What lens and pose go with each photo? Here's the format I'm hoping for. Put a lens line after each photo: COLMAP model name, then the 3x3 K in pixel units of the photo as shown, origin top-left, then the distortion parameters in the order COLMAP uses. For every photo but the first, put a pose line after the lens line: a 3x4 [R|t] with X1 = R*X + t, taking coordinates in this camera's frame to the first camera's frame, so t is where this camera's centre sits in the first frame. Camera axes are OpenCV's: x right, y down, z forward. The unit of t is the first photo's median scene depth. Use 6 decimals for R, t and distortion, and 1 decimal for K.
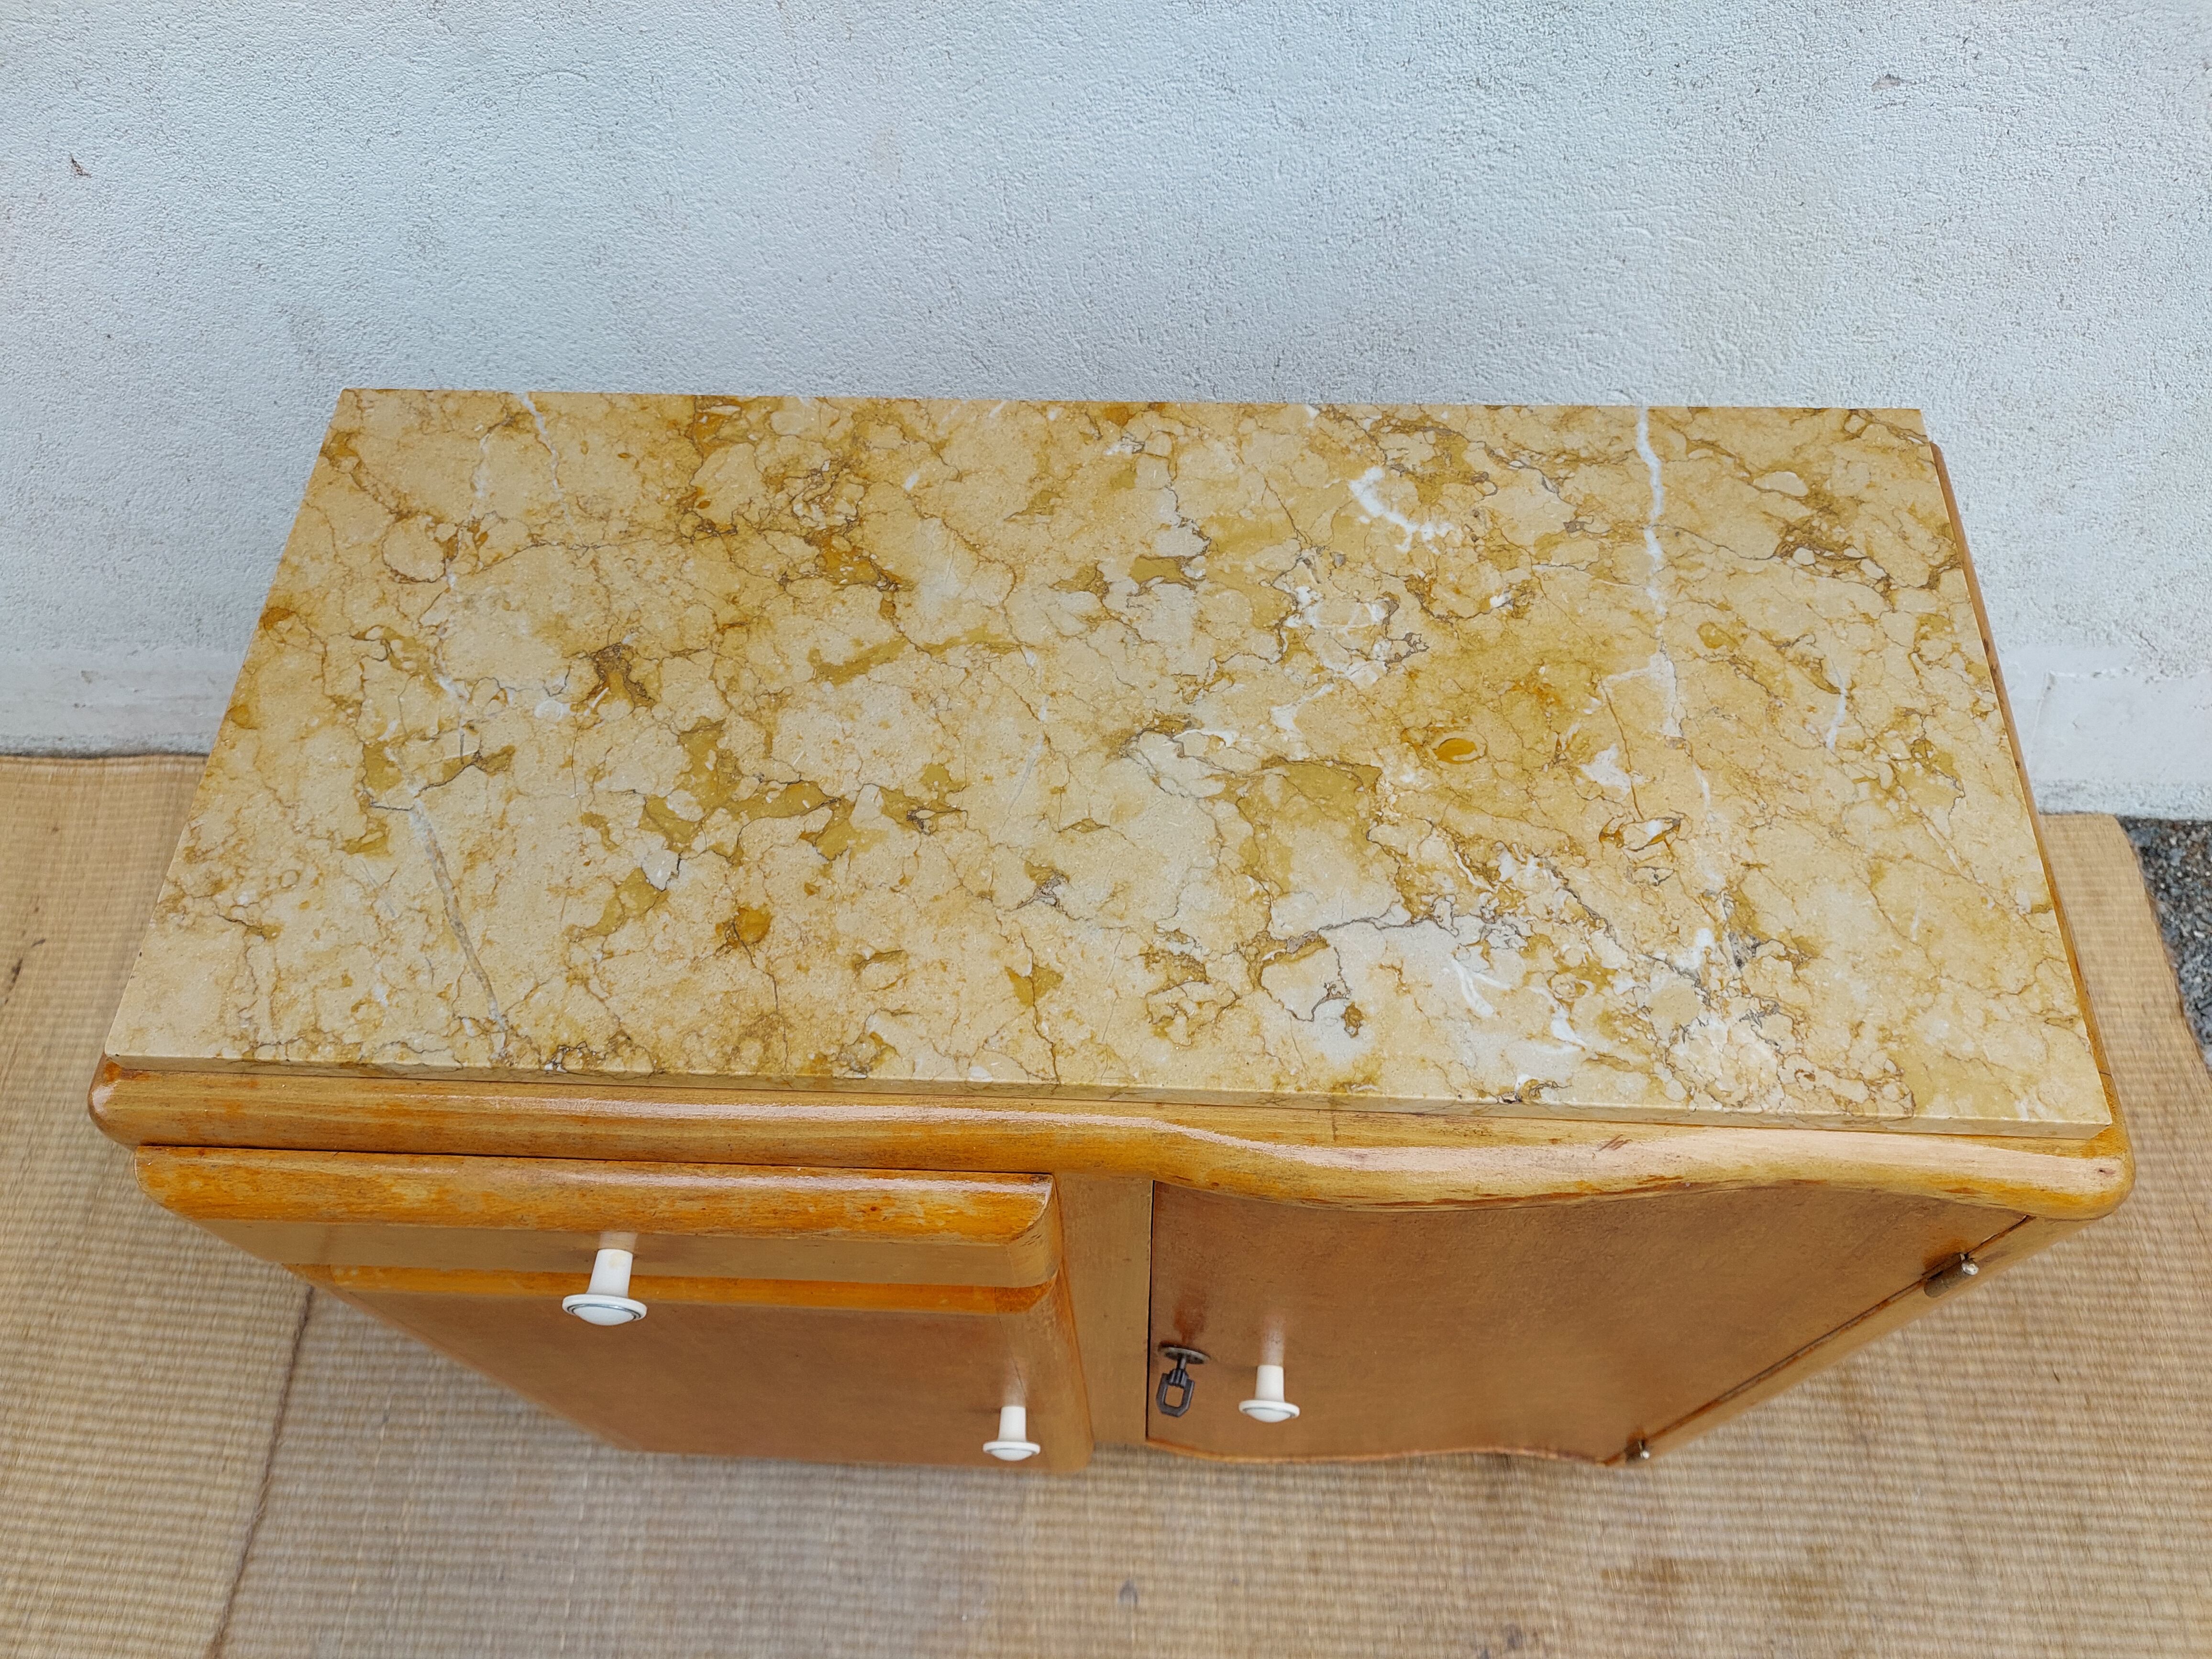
lens RADIAL K [[1603.1, 0, 1084.2], [0, 1603.1, 860.5], [0, 0, 1]] dist [0.059078, -0.060259]
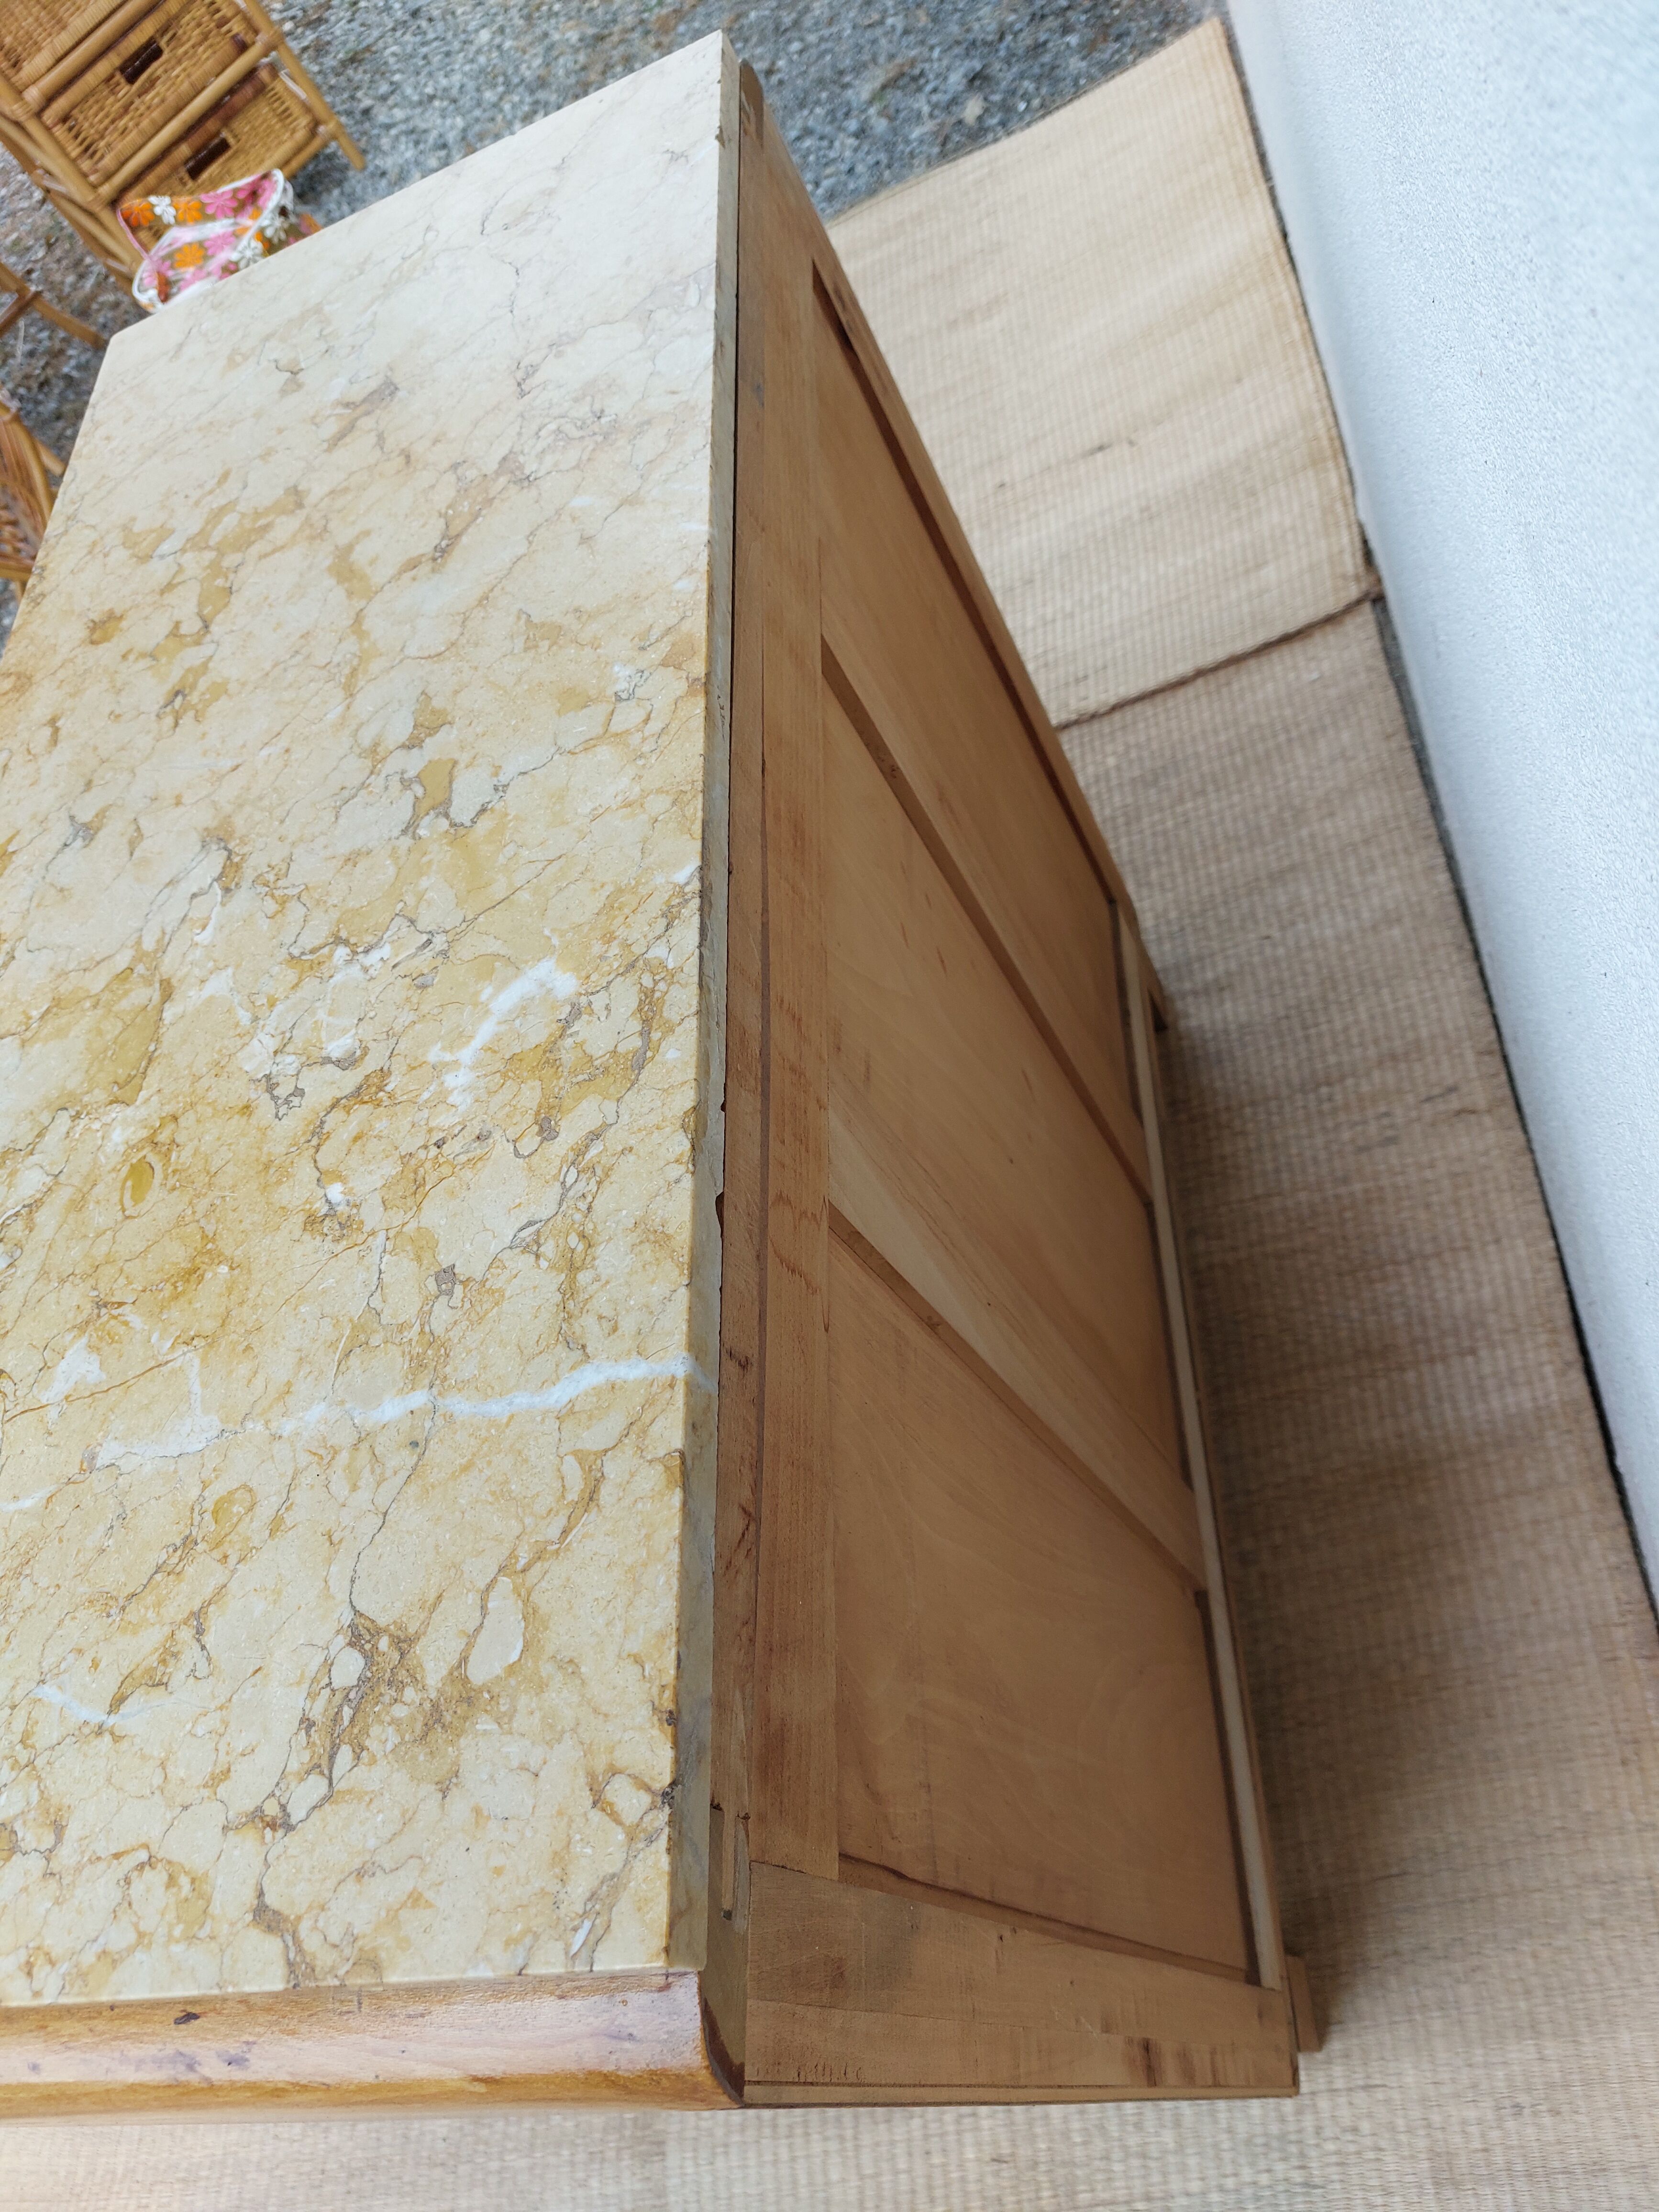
lens RADIAL K [[1615.8, 0, 836.3], [0, 1615.8, 1134.2], [0, 0, 1]] dist [0.054174, -0.060263]
pose [[0.072036, 0.860279, -0.504709, 0.591707], [-0.606918, 0.439365, 0.662276, -0.741332], [0.791493, 0.258610, 0.553769, 0.803416]]
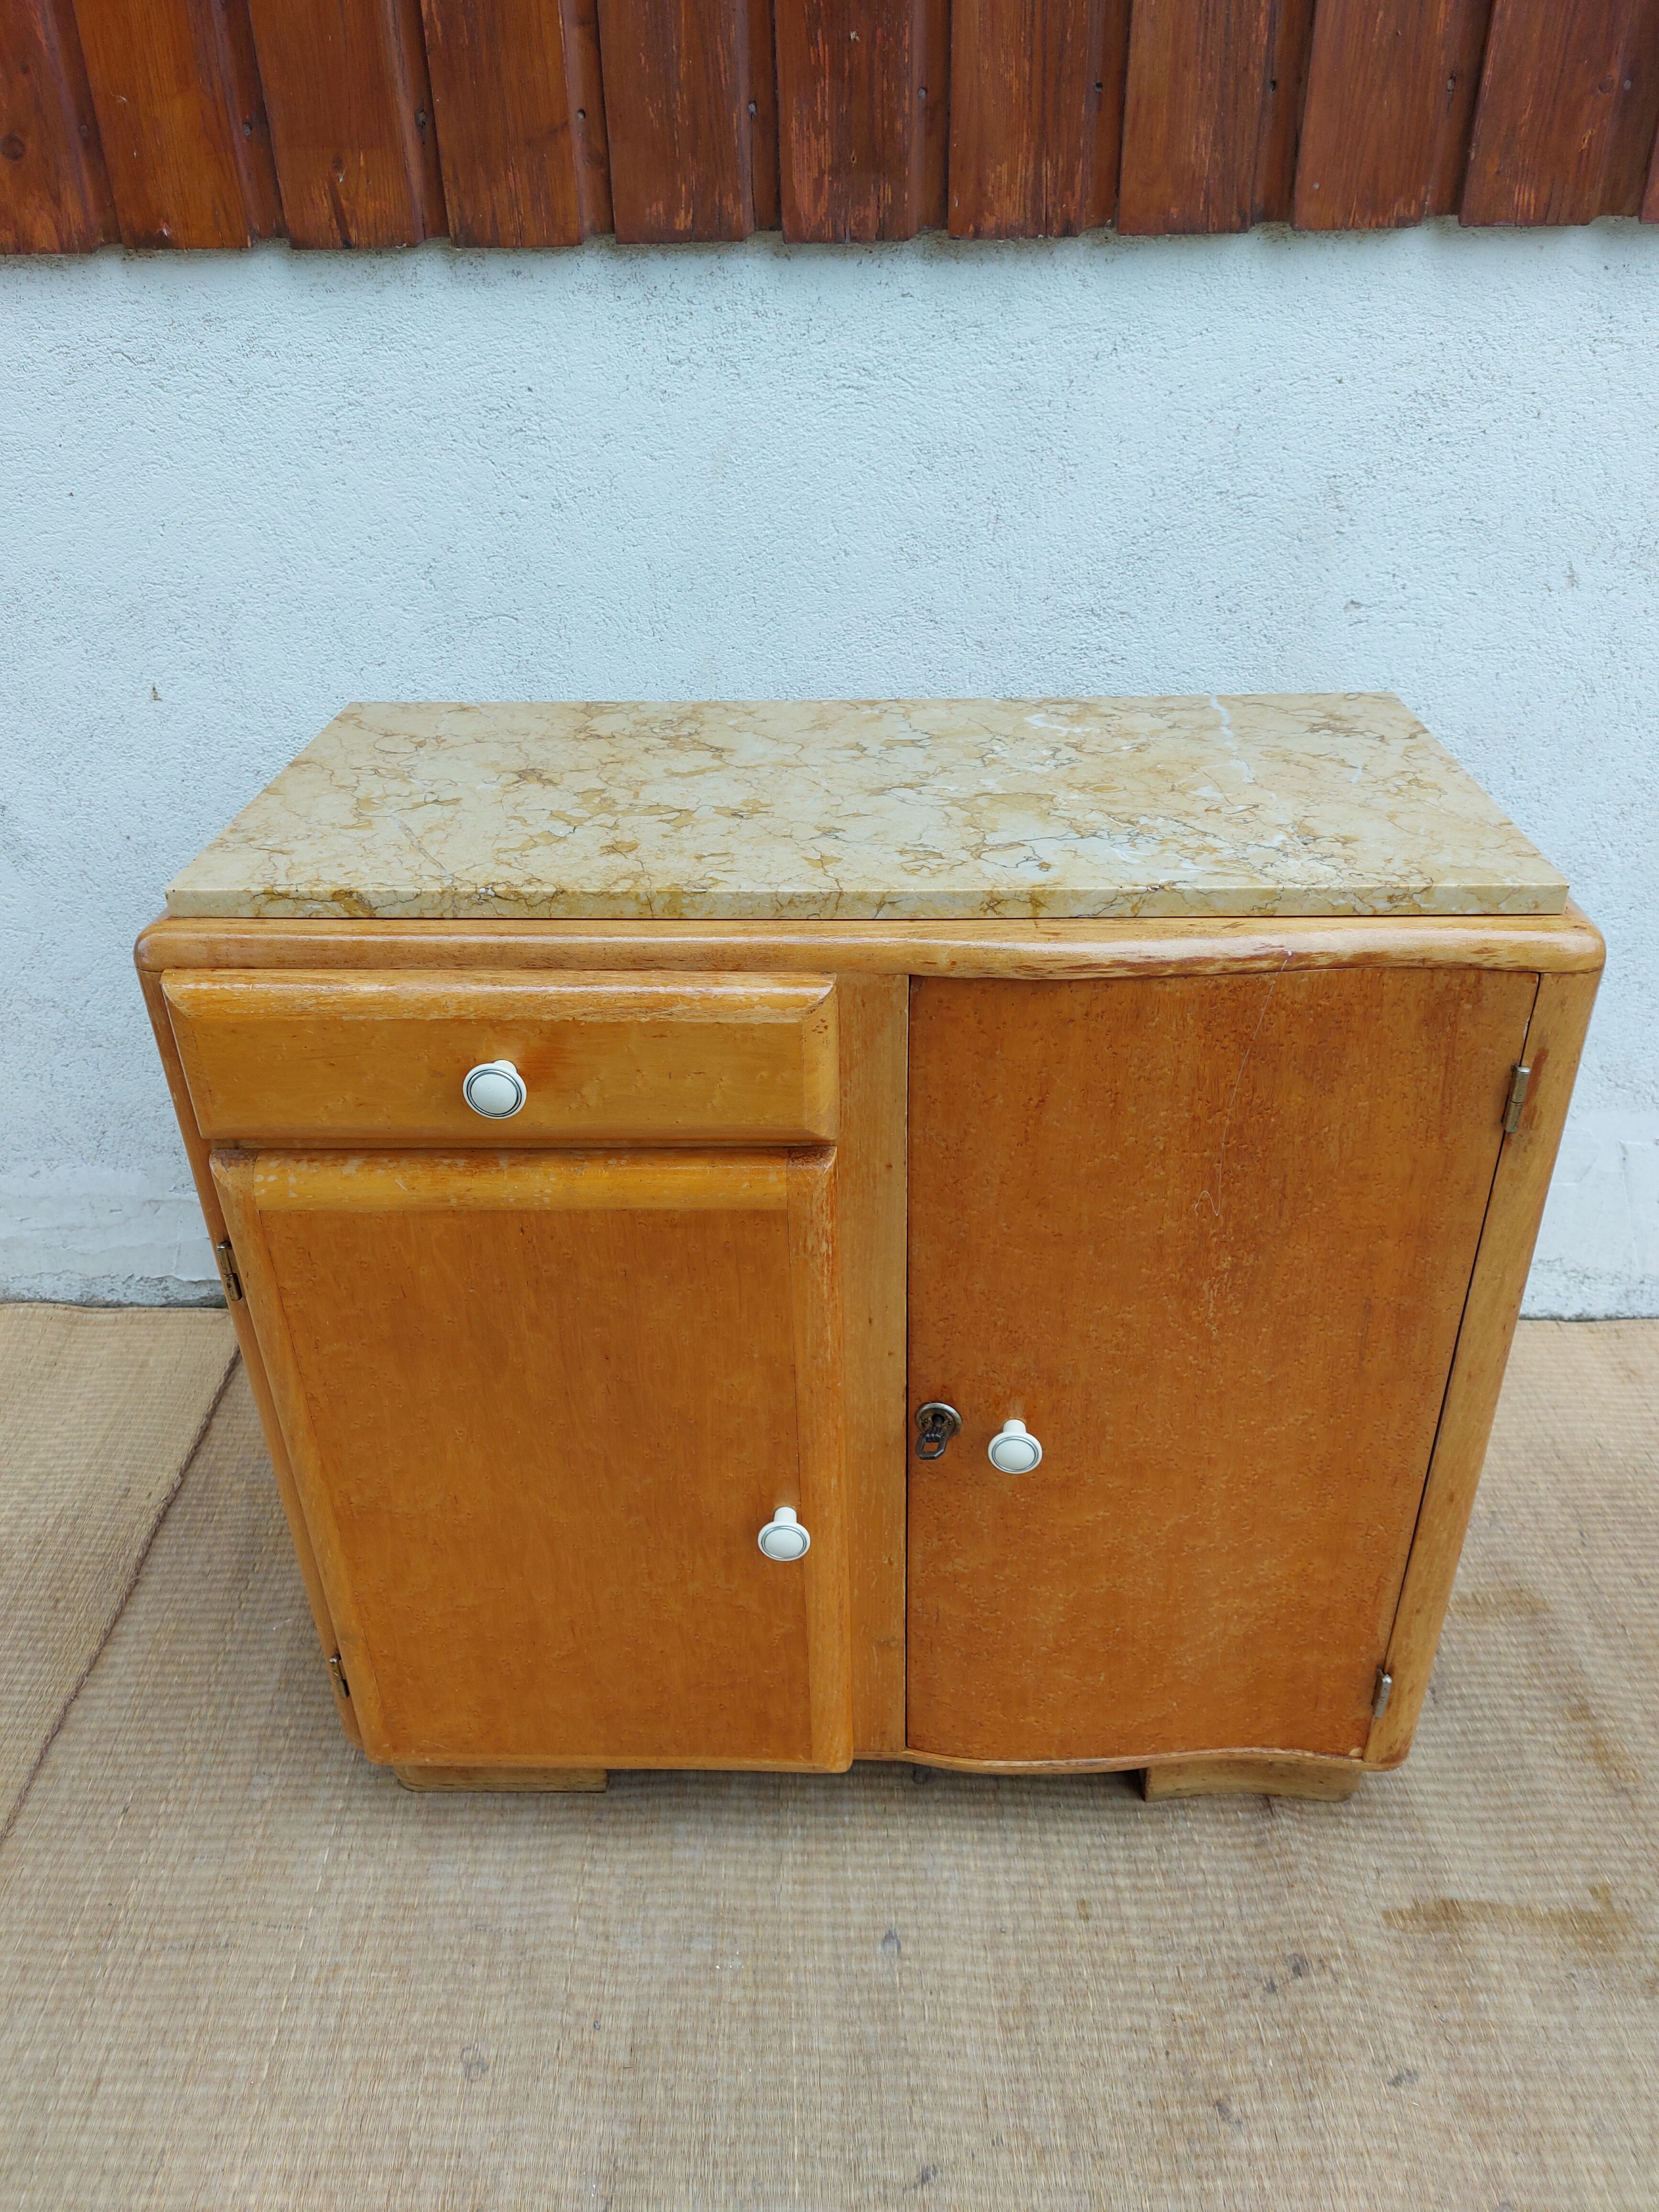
lens RADIAL K [[1603.1, 0, 832.1], [0, 1603.1, 1116.2], [0, 0, 1]] dist [0.059078, -0.060259]
pose [[0.999868, 0.001047, 0.016194, -0.040727], [0.007299, 0.862255, -0.506422, 0.900768], [-0.014494, 0.506473, 0.862134, -0.111322]]
